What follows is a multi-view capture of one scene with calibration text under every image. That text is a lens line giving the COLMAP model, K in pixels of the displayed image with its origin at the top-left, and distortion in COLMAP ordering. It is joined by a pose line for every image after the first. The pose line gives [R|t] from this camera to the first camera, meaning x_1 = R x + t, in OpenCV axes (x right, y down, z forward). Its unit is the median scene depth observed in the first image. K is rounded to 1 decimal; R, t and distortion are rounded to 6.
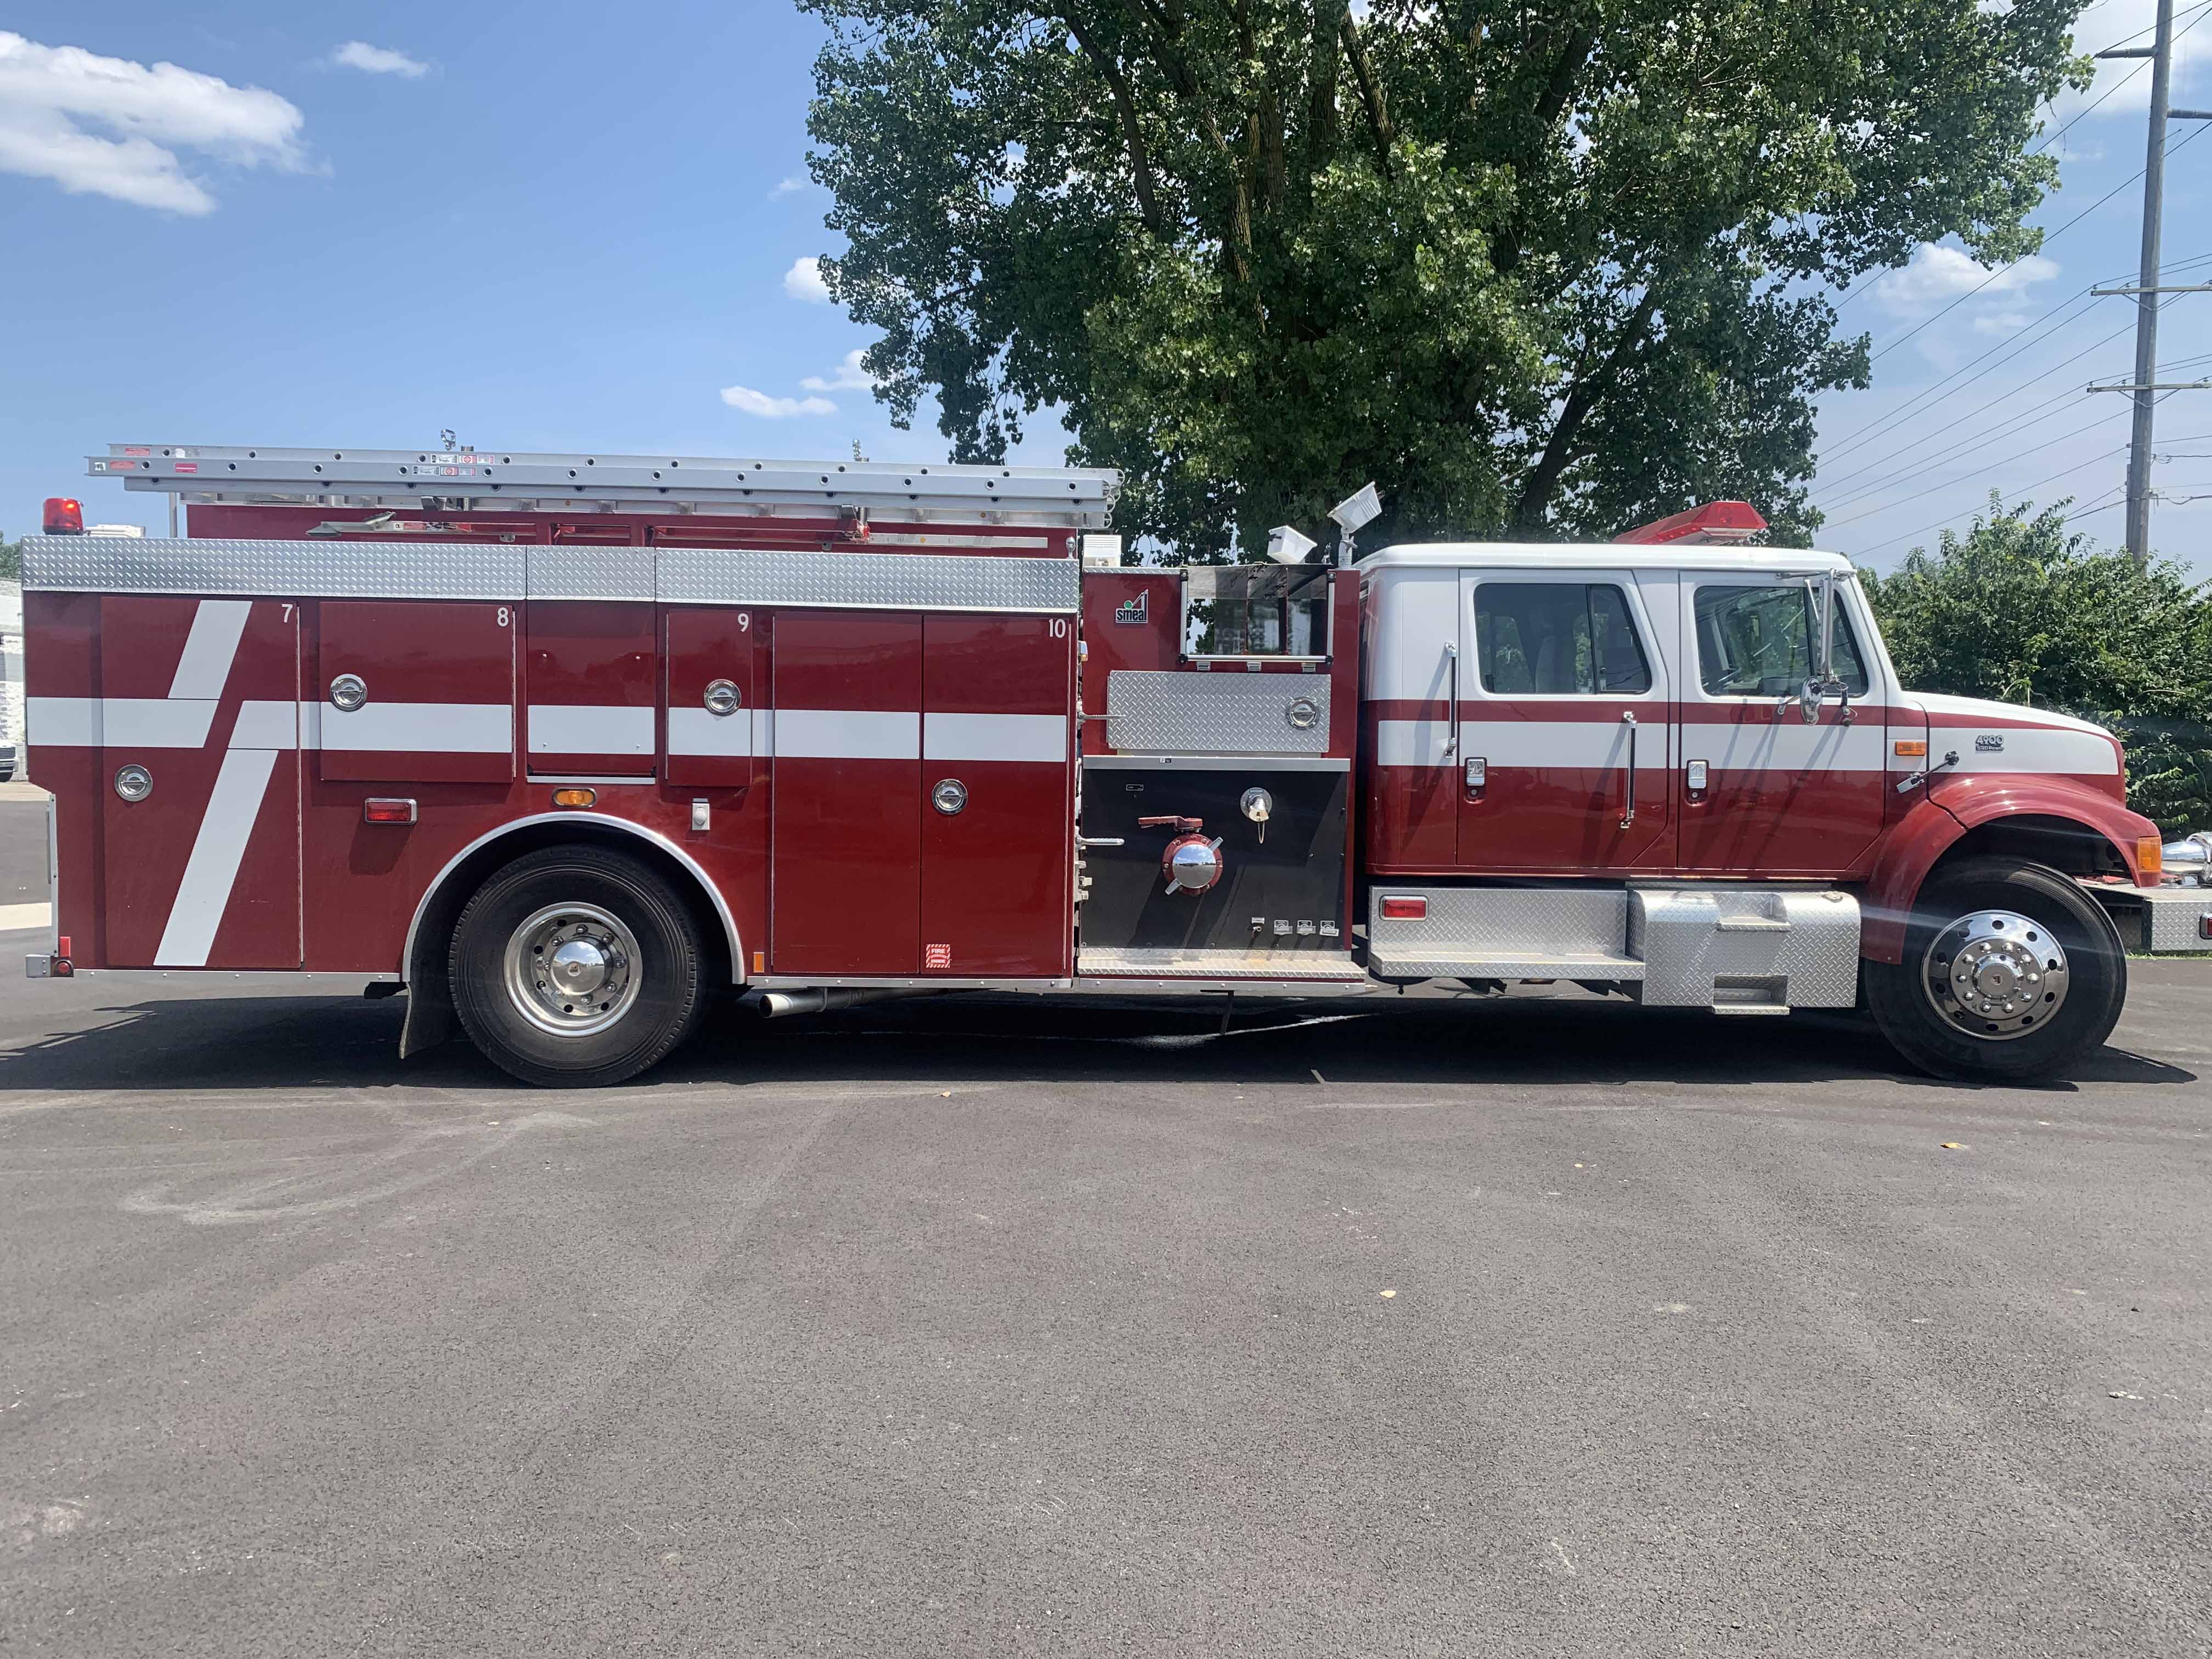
lens RADIAL K [[1701.6, 0, 1113.2], [0, 1701.6, 832.6], [0, 0, 1]] dist [0.016974, -0.017511]
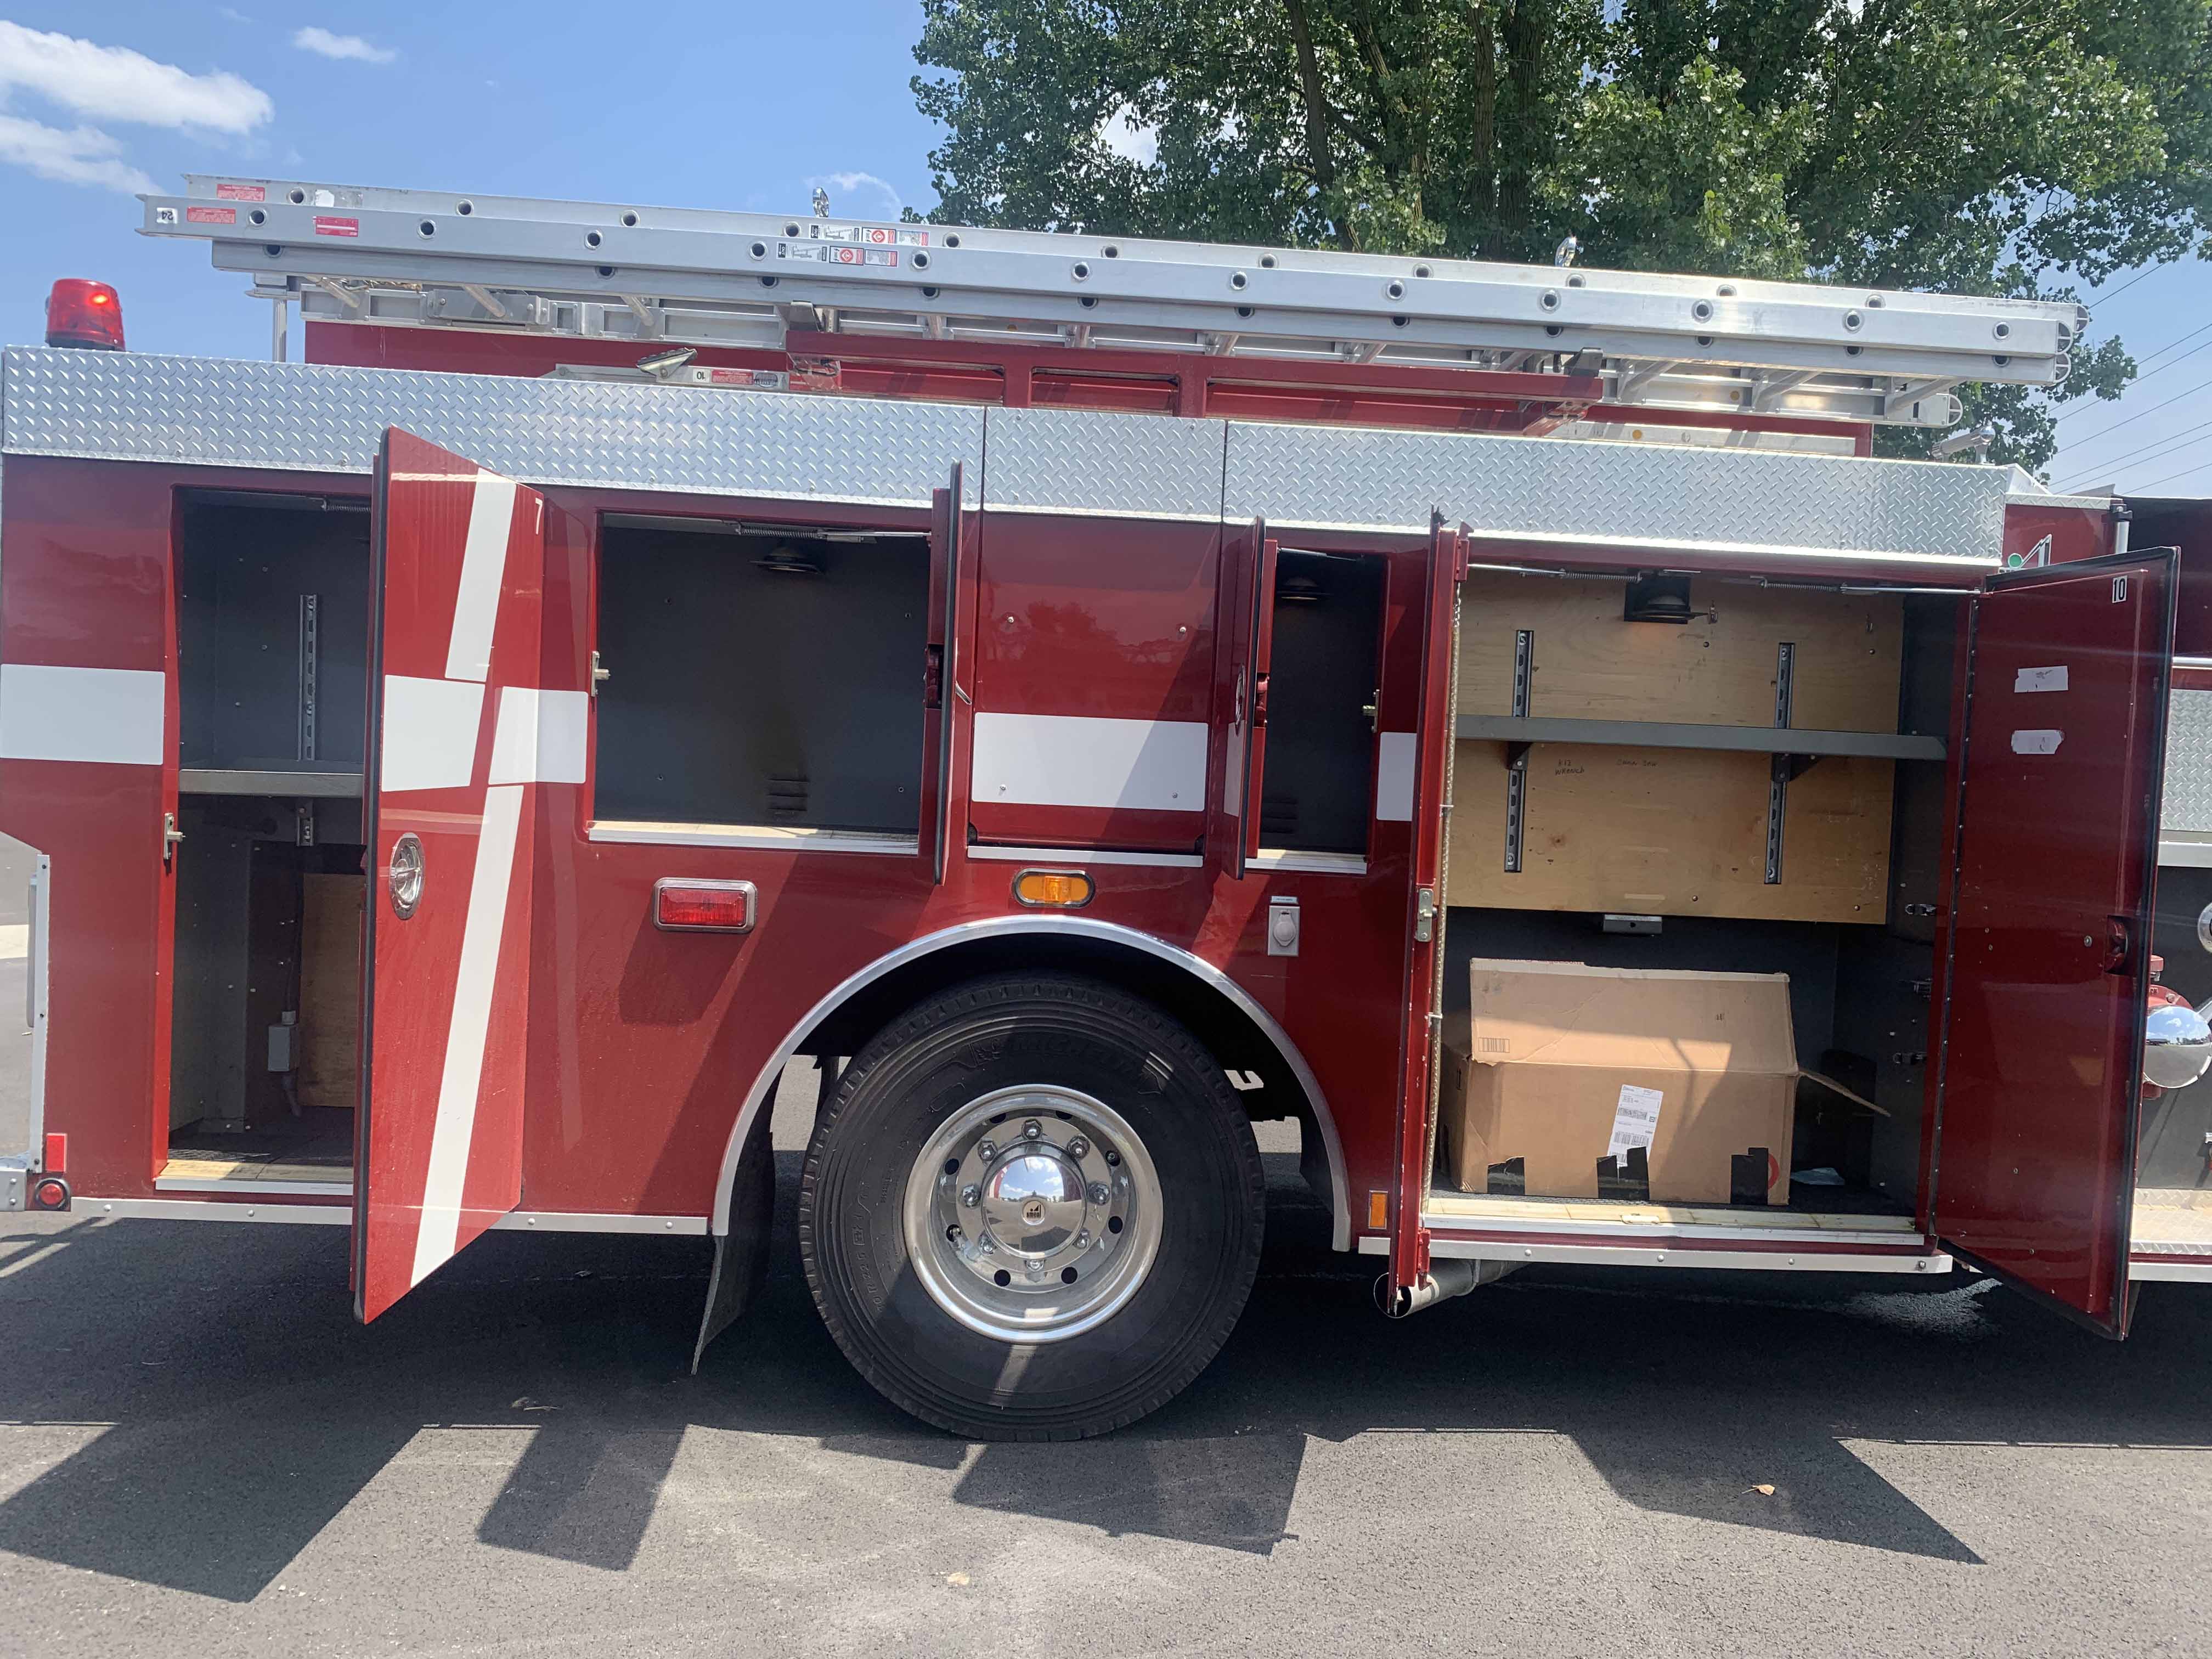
lens RADIAL K [[1701.6, 0, 1099.8], [0, 1701.6, 829.9], [0, 0, 1]] dist [0.016974, -0.017511]
pose [[0.999045, 0.030013, 0.031743, -0.315757], [-0.029421, 0.999387, -0.018985, -0.028754], [-0.032293, 0.018033, 0.999316, 0.470228]]
